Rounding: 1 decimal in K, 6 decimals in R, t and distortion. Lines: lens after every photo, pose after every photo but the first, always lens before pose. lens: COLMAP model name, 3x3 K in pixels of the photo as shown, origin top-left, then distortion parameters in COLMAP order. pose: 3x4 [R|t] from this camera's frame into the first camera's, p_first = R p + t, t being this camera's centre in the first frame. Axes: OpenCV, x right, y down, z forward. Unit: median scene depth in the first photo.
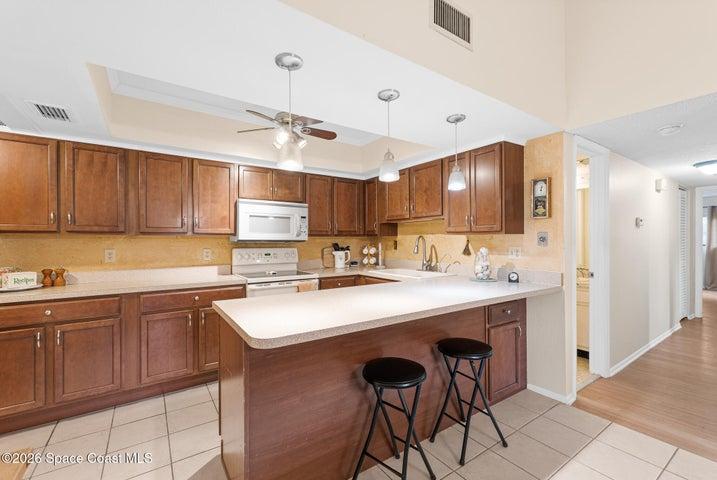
lens RADIAL K [[308.9, 0, 356.3], [0, 308.9, 240.1], [0, 0, 1]] dist [0.002981, 0.000243]
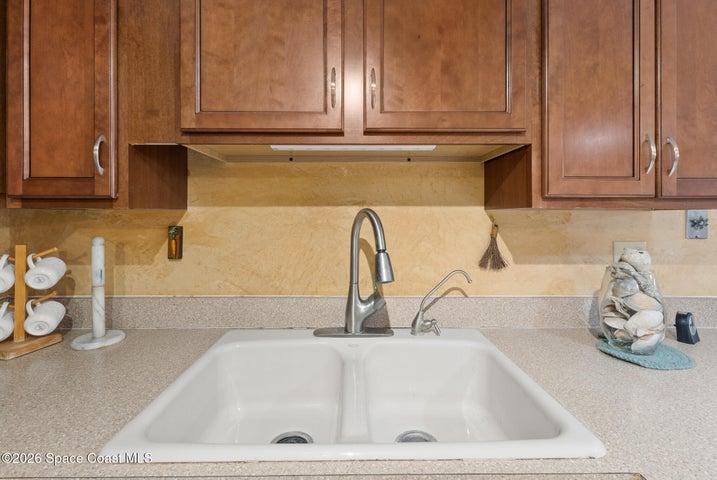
lens RADIAL K [[320.9, 0, 358.7], [0, 320.9, 216.1], [0, 0, 1]] dist [0.002280, 0.000239]
pose [[0.540957, 0.008320, 0.841009, -0.023370], [-0.002433, 0.999962, -0.008328, -0.005848], [-0.841047, 0.002459, 0.540957, 0.819146]]
